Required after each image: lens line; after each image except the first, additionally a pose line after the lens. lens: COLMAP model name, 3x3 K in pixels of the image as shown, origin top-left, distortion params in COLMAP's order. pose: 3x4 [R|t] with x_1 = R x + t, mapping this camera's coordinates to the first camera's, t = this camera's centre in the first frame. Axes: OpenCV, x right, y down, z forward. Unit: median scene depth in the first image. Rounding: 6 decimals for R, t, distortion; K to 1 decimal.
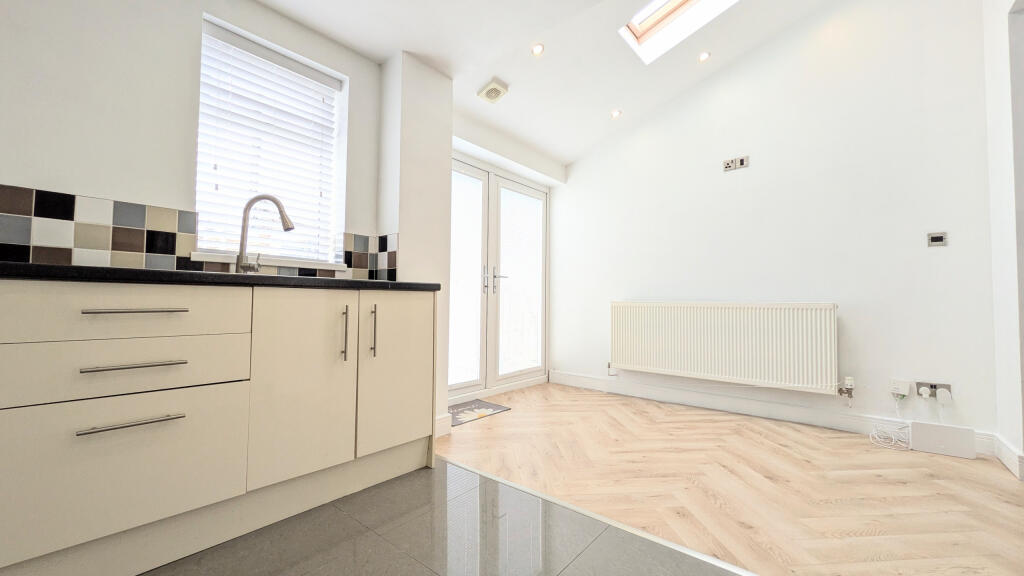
lens RADIAL K [[403.6, 0, 512.0], [0, 403.6, 288.0], [0, 0, 1]] dist [0.004549, 0.000221]
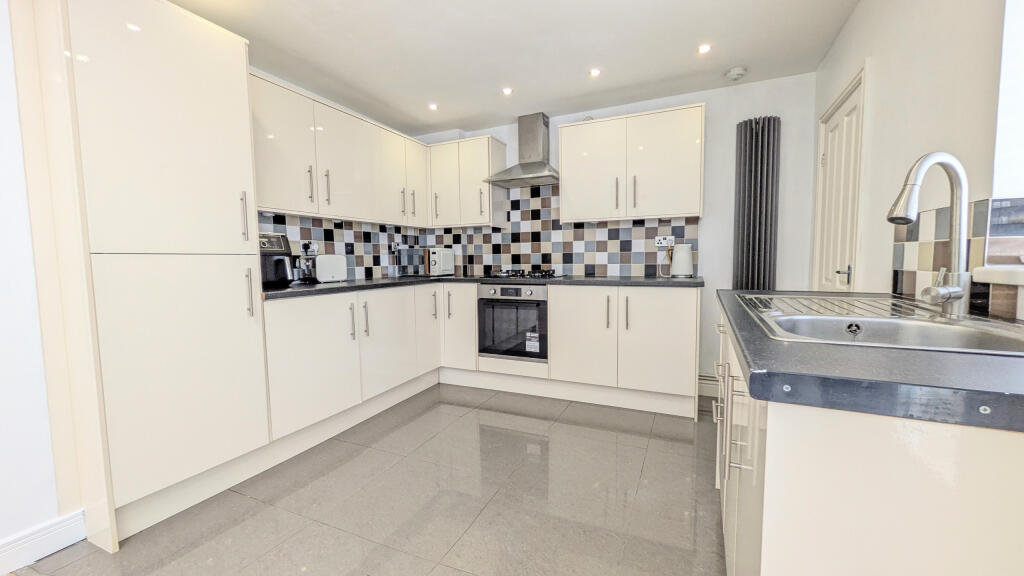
lens RADIAL K [[403.6, 0, 512.0], [0, 403.6, 288.0], [0, 0, 1]] dist [0.004549, 0.000221]
pose [[-0.966961, 0.021095, -0.254048, 0.036426], [0.011458, 0.999160, 0.039353, -0.085025], [0.254665, 0.035142, -0.966391, 1.317452]]
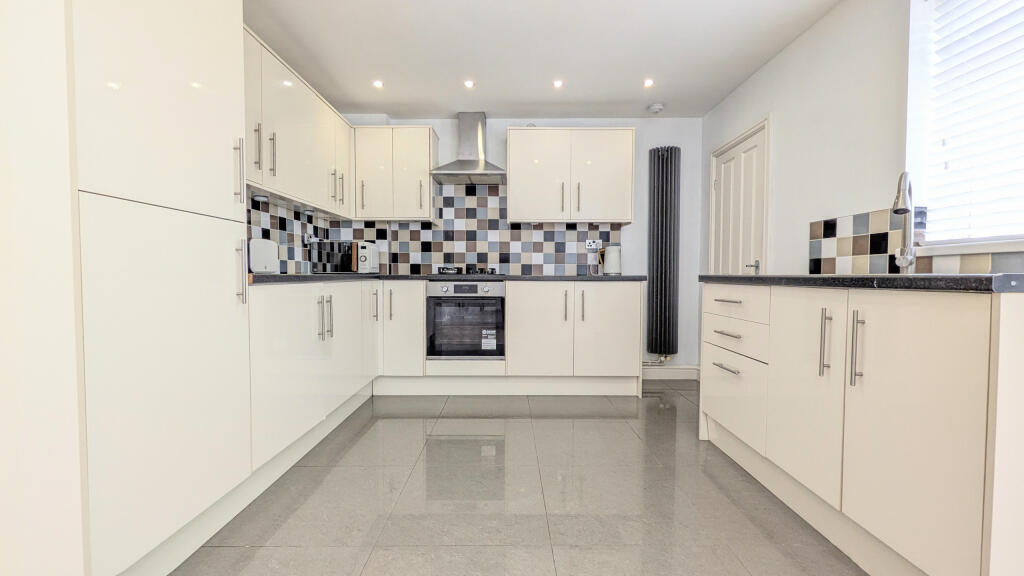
lens RADIAL K [[416.5, 0, 512.0], [0, 416.5, 288.0], [0, 0, 1]] dist [-0.000164, -0.000125]
pose [[-0.771780, 0.008479, -0.635833, 0.526465], [0.011448, 0.999934, -0.000561, -0.003672], [0.635786, -0.007712, -0.771827, 1.100951]]
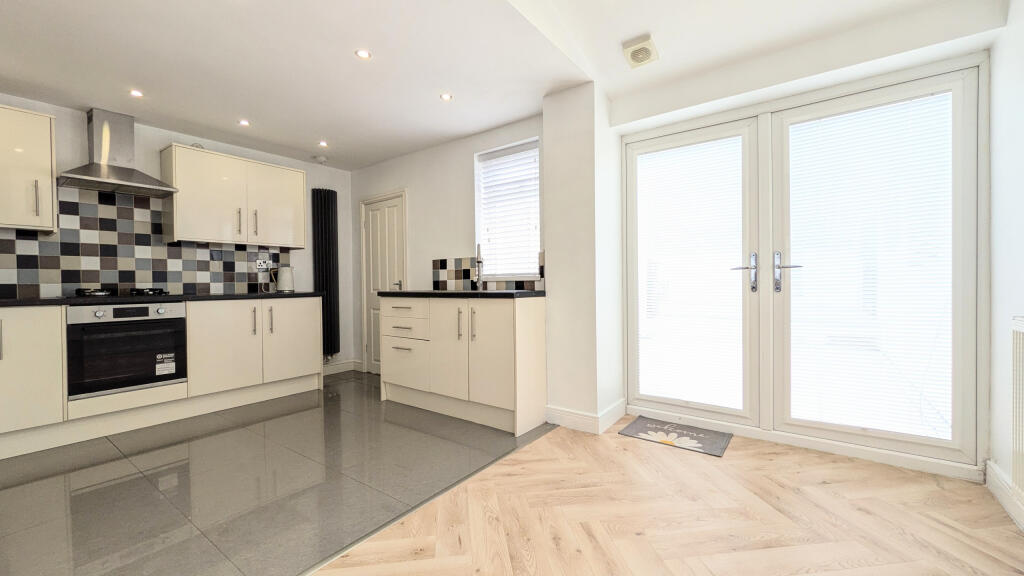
lens RADIAL K [[403.6, 0, 512.0], [0, 403.6, 288.0], [0, 0, 1]] dist [0.004549, 0.000221]
pose [[0.048841, 0.000434, -0.998806, 1.146542], [0.046469, 0.998916, 0.002707, -0.030089], [0.997725, -0.046546, 0.048768, 1.012490]]
